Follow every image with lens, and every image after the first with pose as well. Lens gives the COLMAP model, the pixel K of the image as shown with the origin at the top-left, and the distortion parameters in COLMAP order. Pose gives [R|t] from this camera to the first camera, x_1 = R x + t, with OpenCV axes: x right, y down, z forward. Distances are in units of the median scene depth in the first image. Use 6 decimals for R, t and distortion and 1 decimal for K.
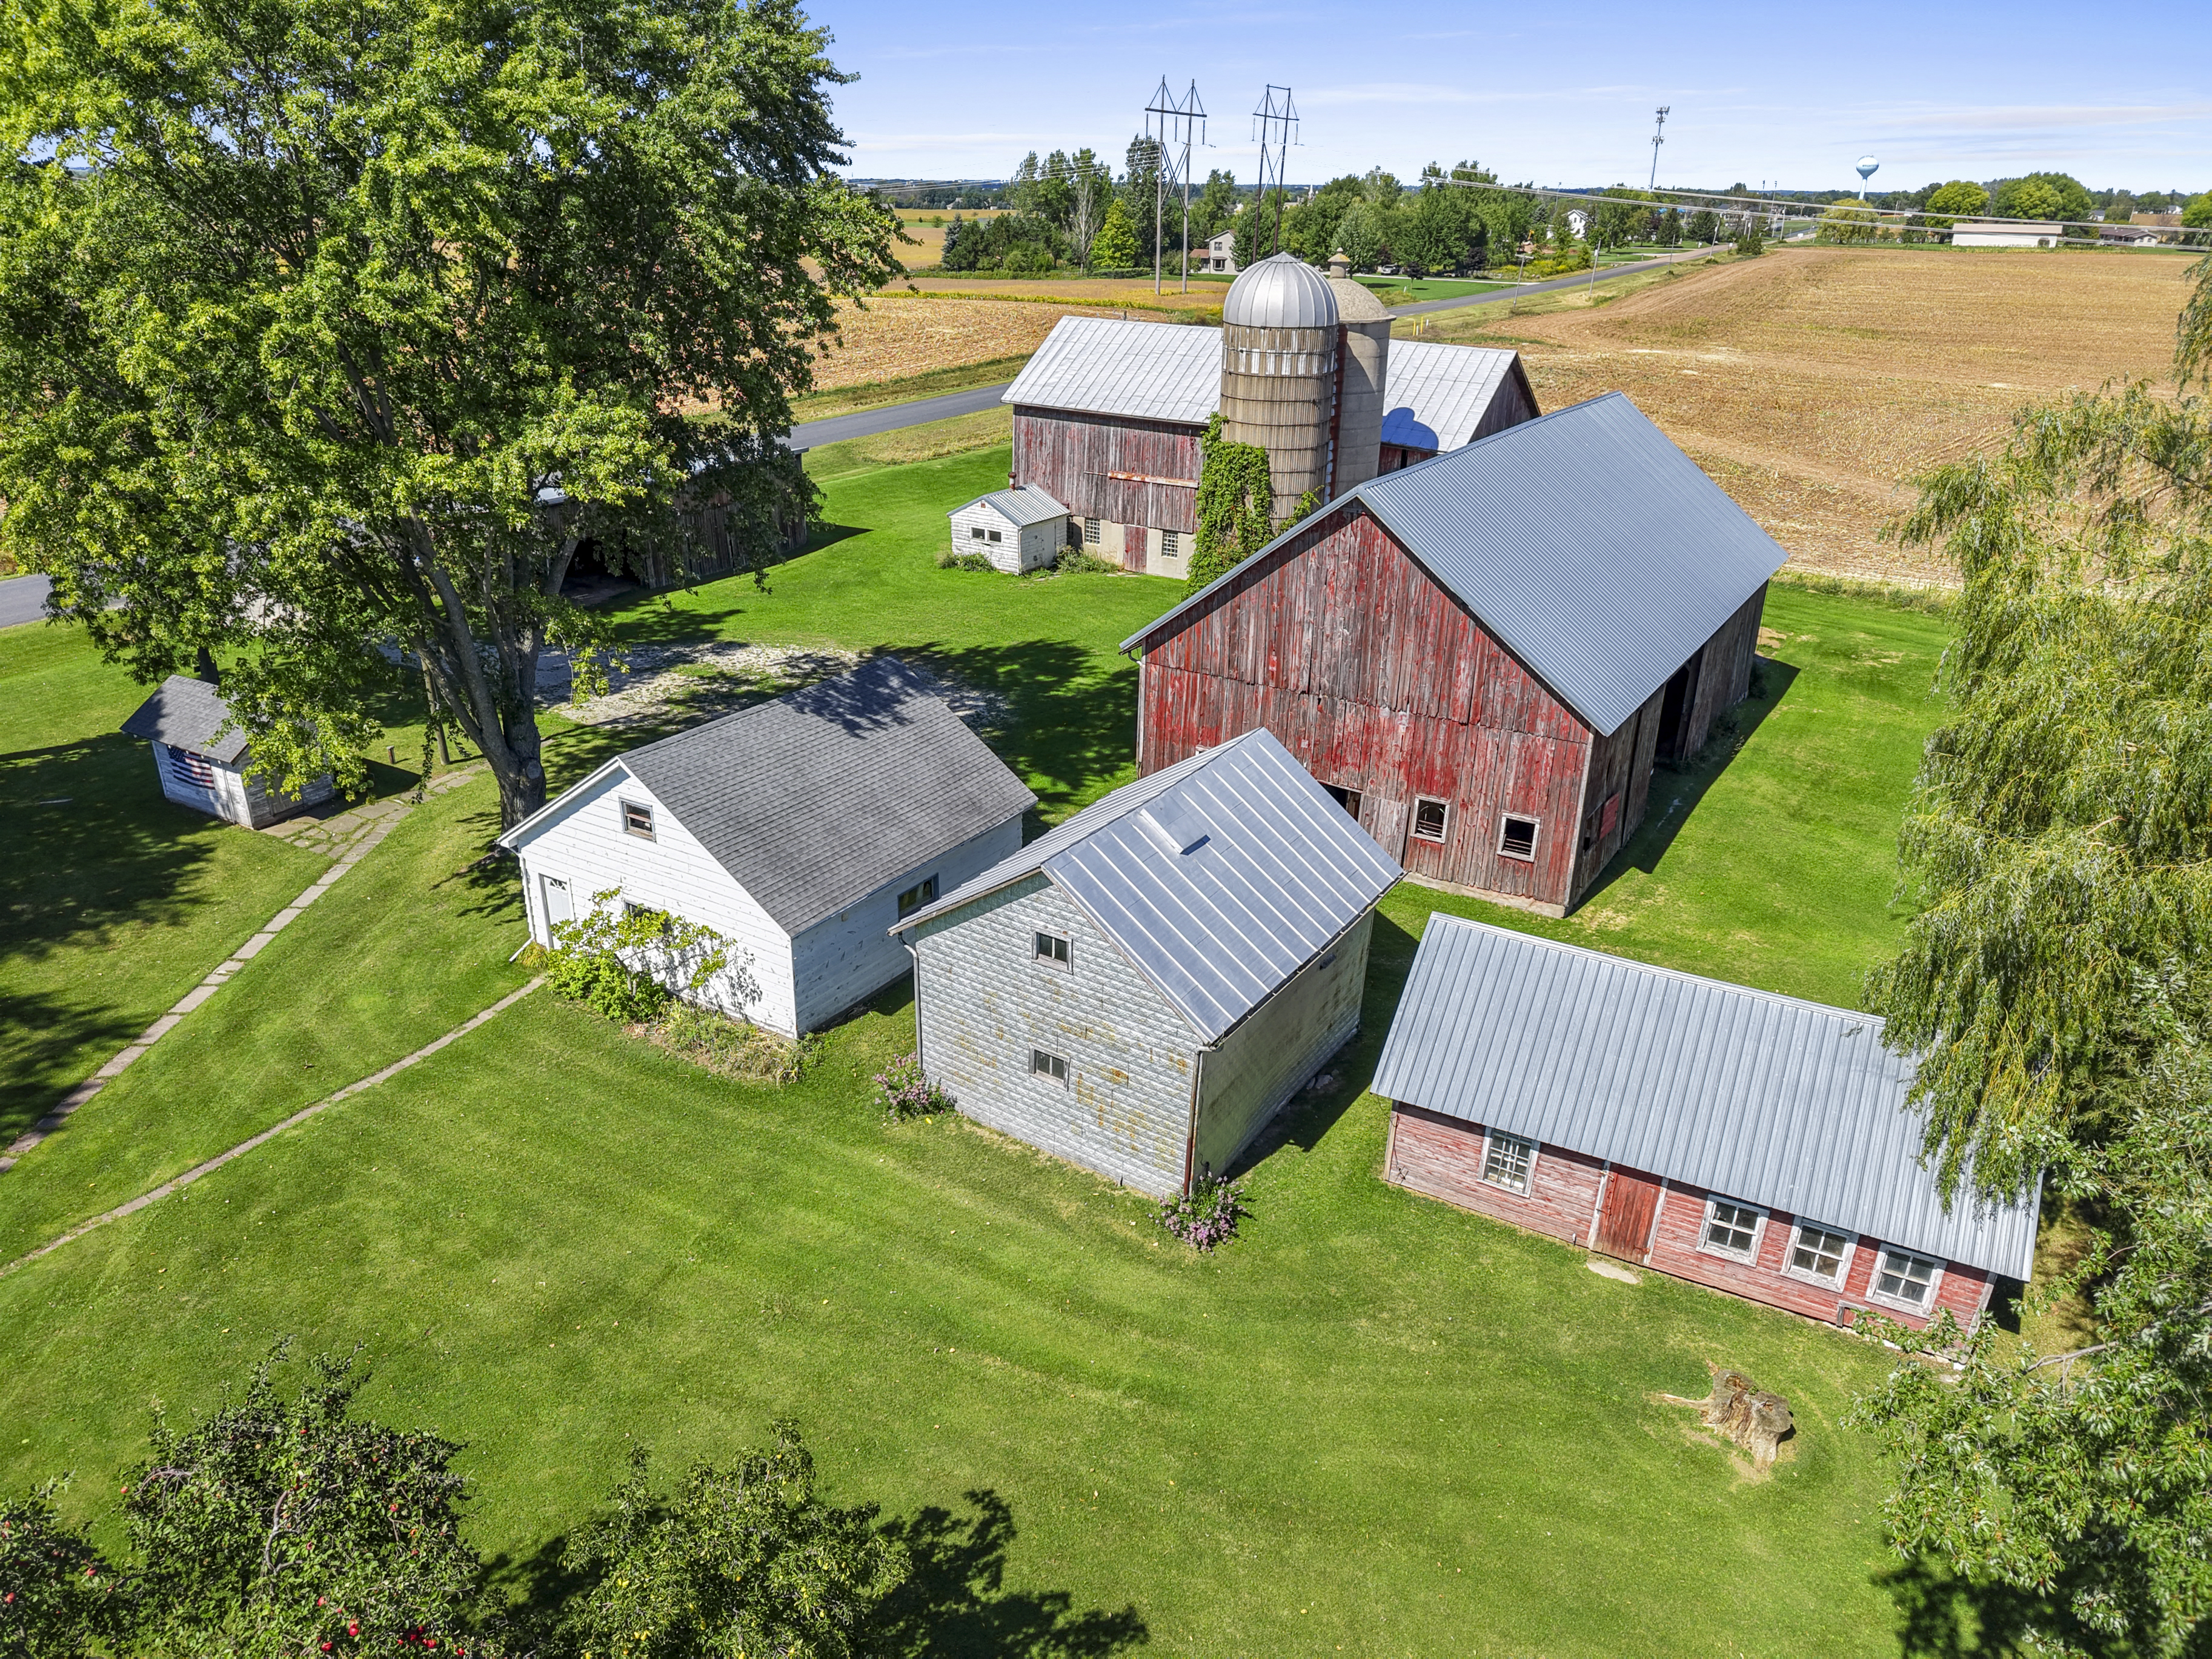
lens RADIAL K [[1477.1, 0, 1106.0], [0, 1477.1, 829.5], [0, 0, 1]] dist [0.046410, -0.044761]
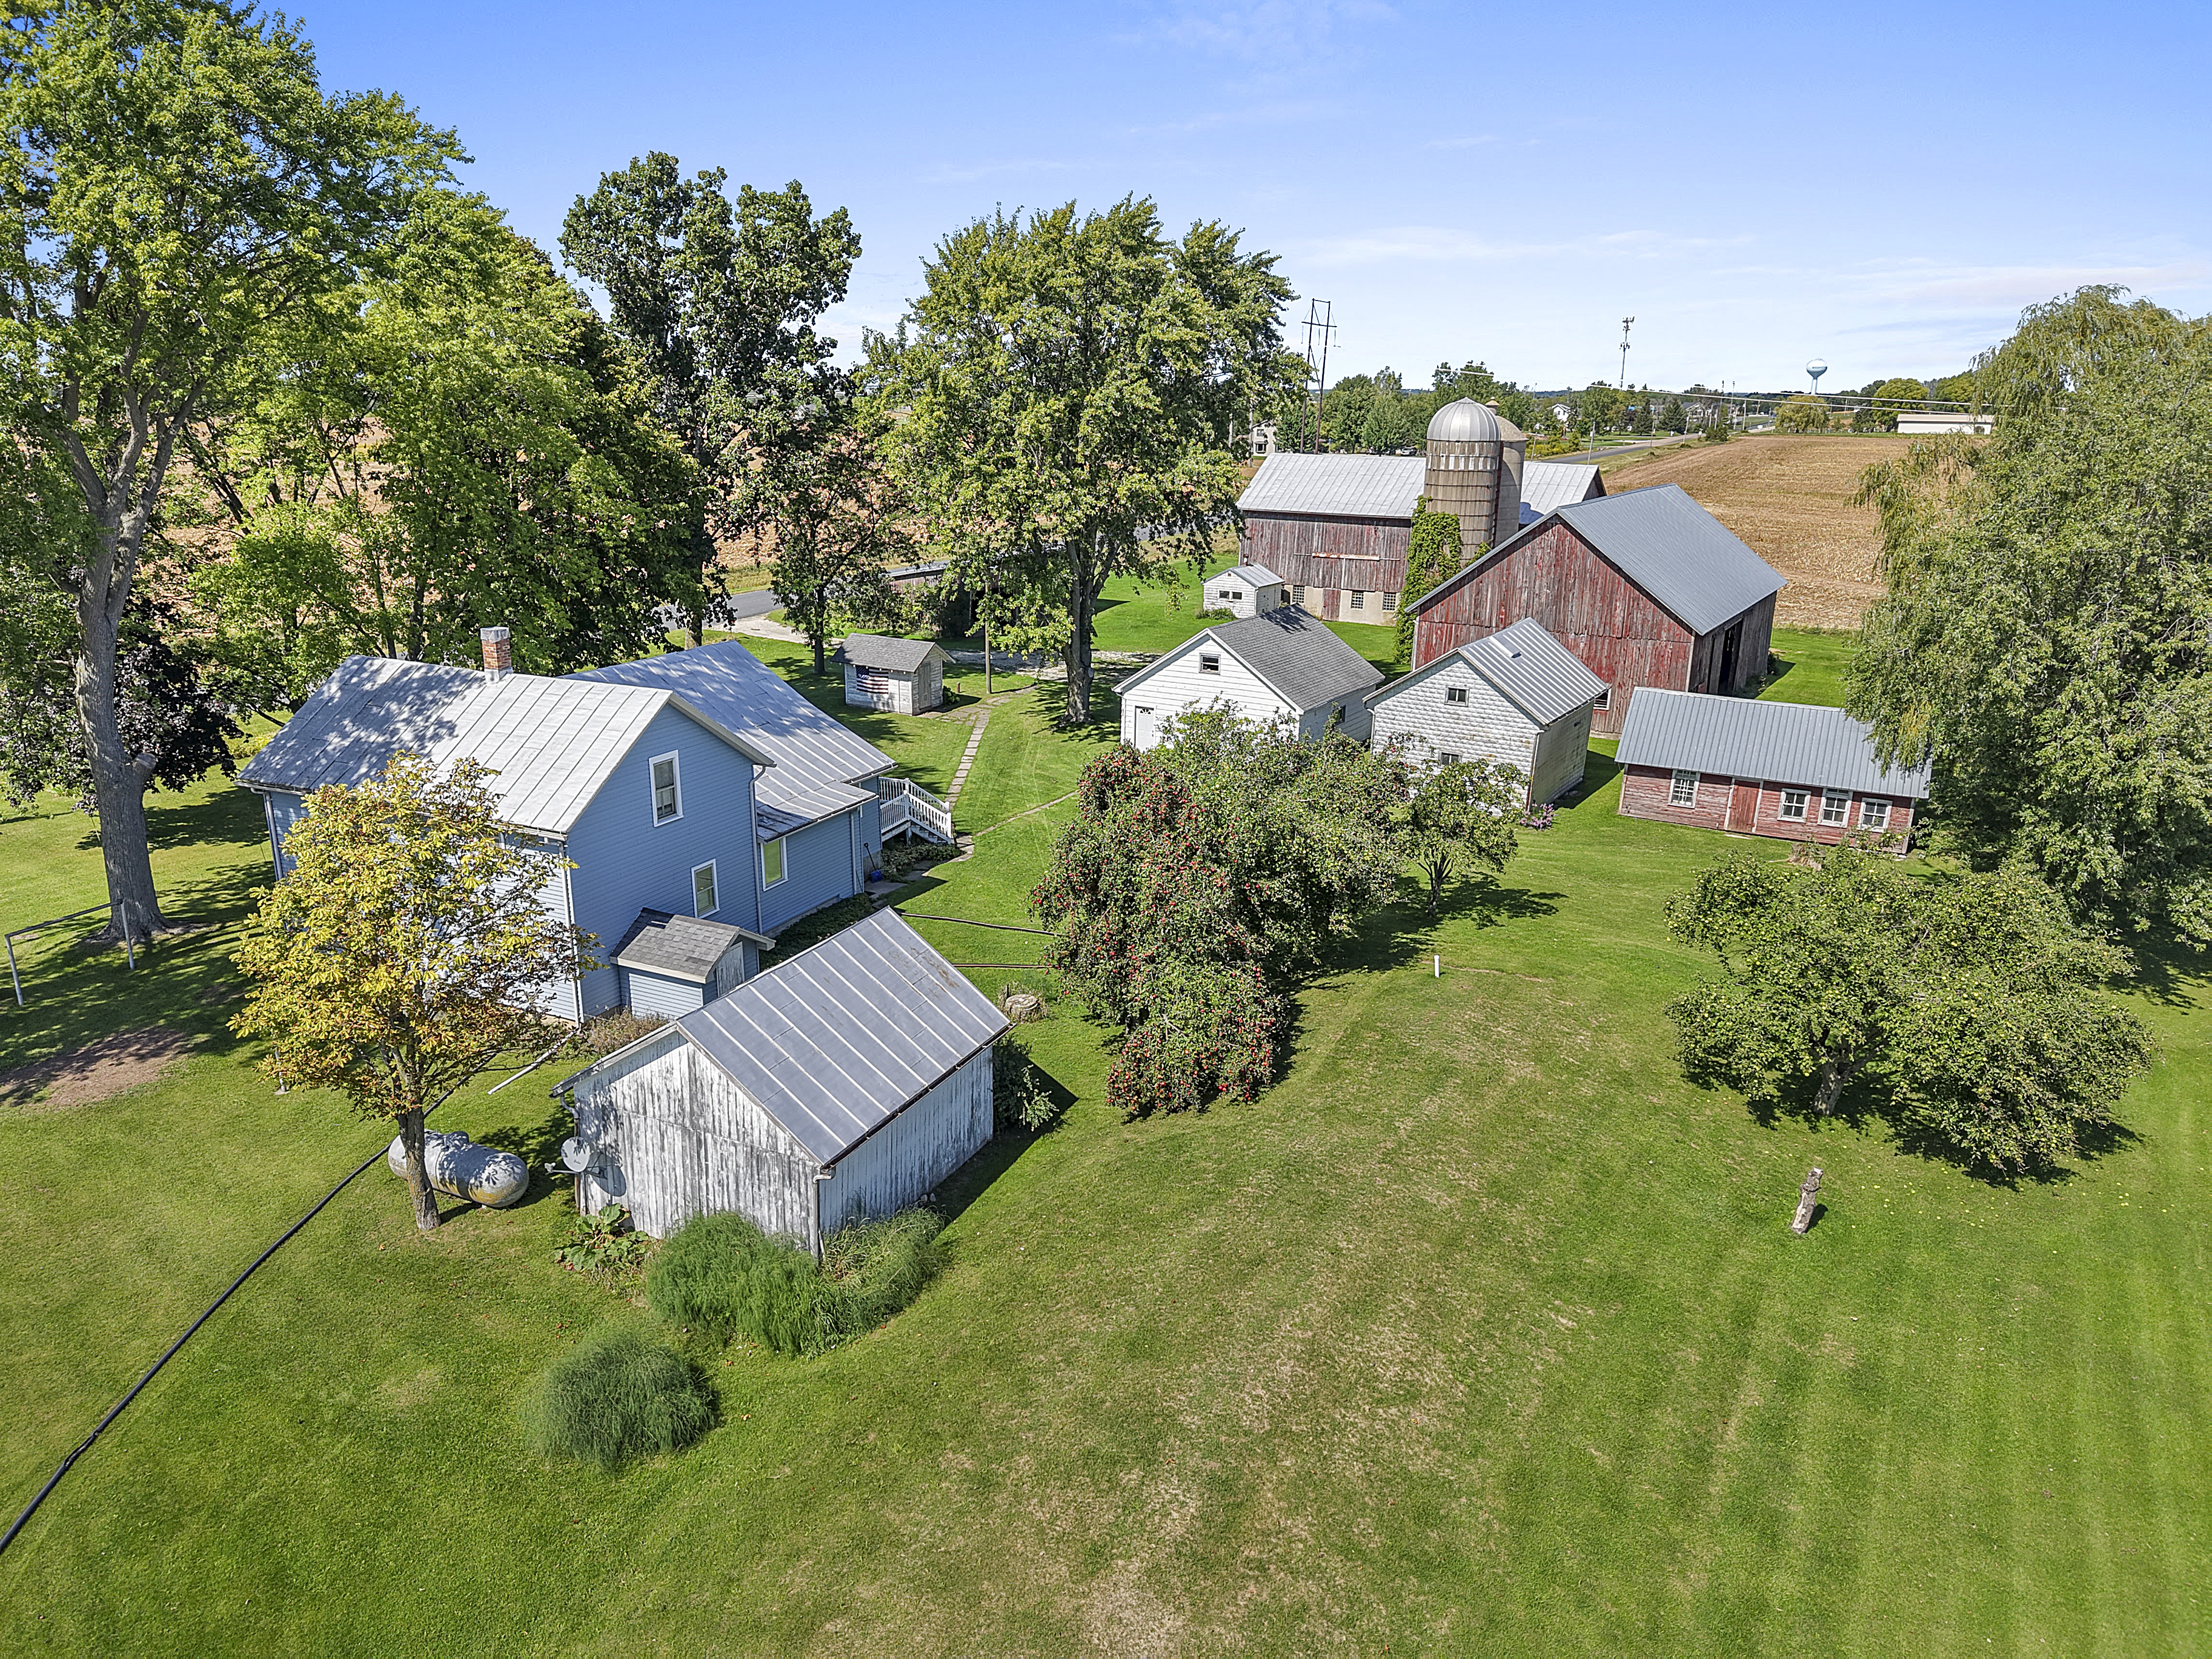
lens RADIAL K [[1477.1, 0, 1106.0], [0, 1477.1, 829.5], [0, 0, 1]] dist [0.046410, -0.044761]
pose [[0.999956, -0.005606, 0.007541, -0.218413], [0.006473, 0.992714, -0.120320, 0.205890], [-0.006812, 0.120363, 0.992707, -0.416038]]
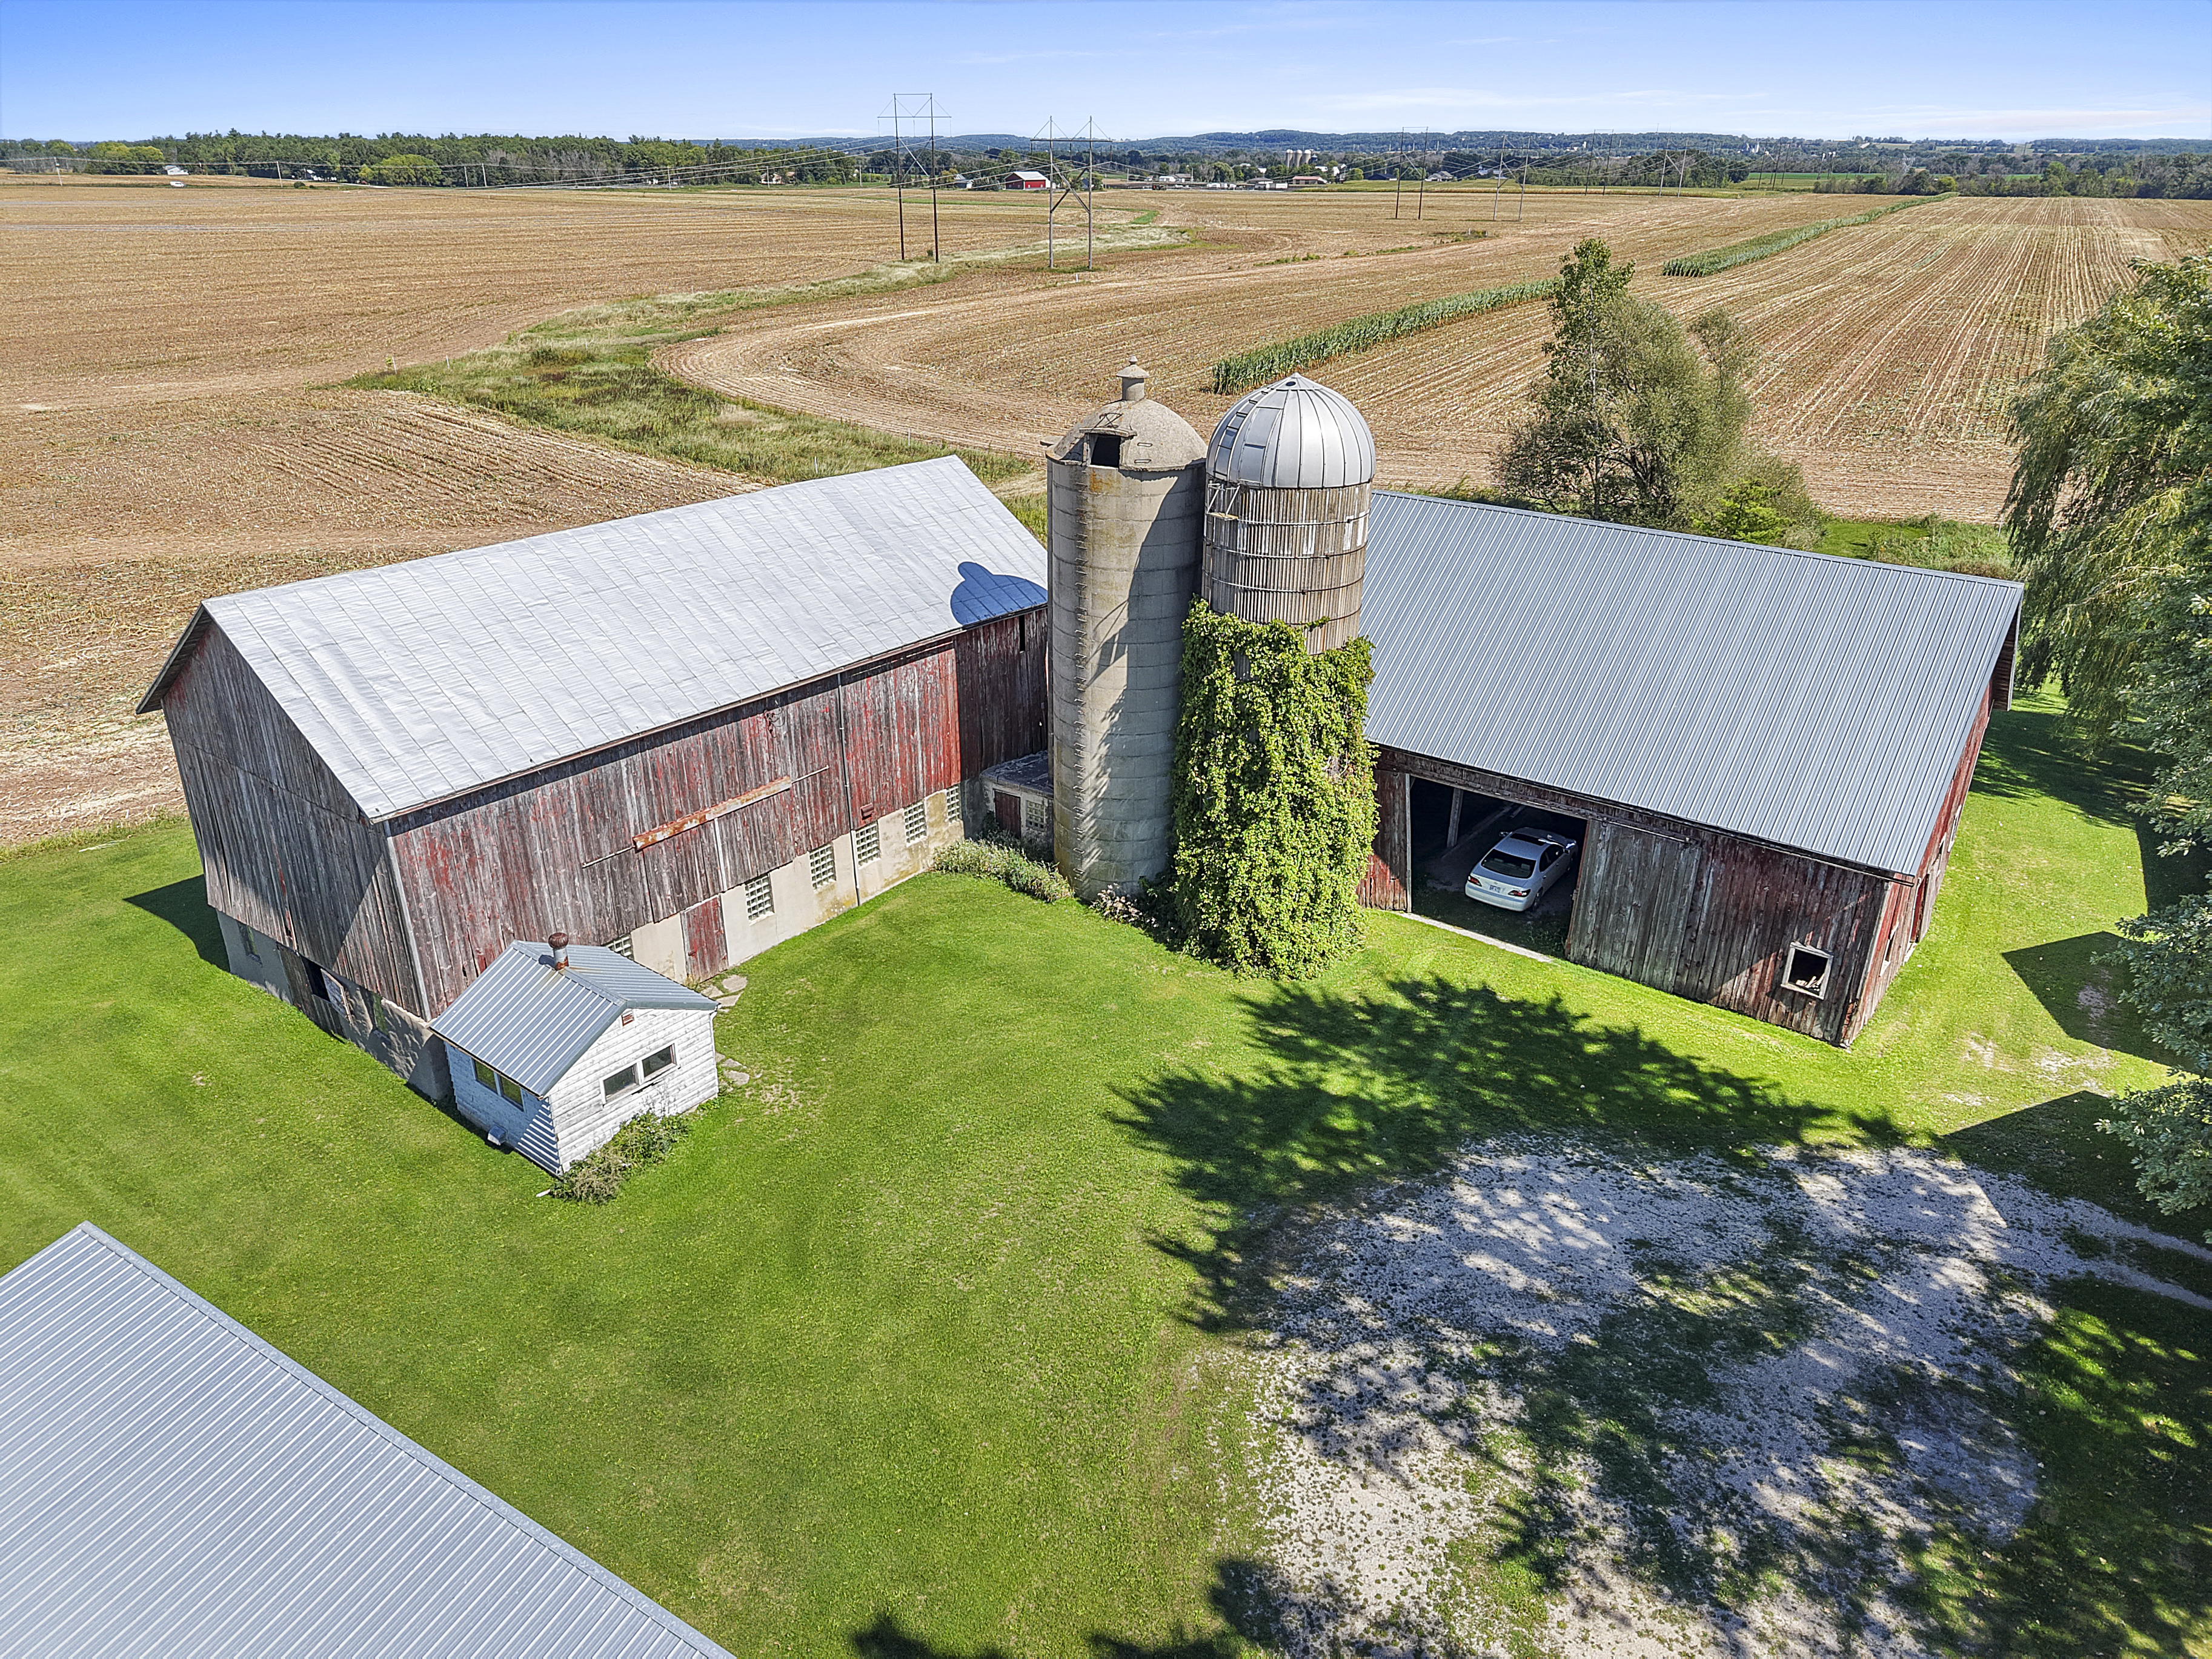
lens RADIAL K [[1477.1, 0, 1106.0], [0, 1477.1, 829.5], [0, 0, 1]] dist [0.046410, -0.044761]
pose [[0.053206, -0.422610, 0.904748, -0.459144], [0.380515, 0.846254, 0.372910, -0.382049], [-0.923243, 0.324429, 0.205835, 0.763985]]
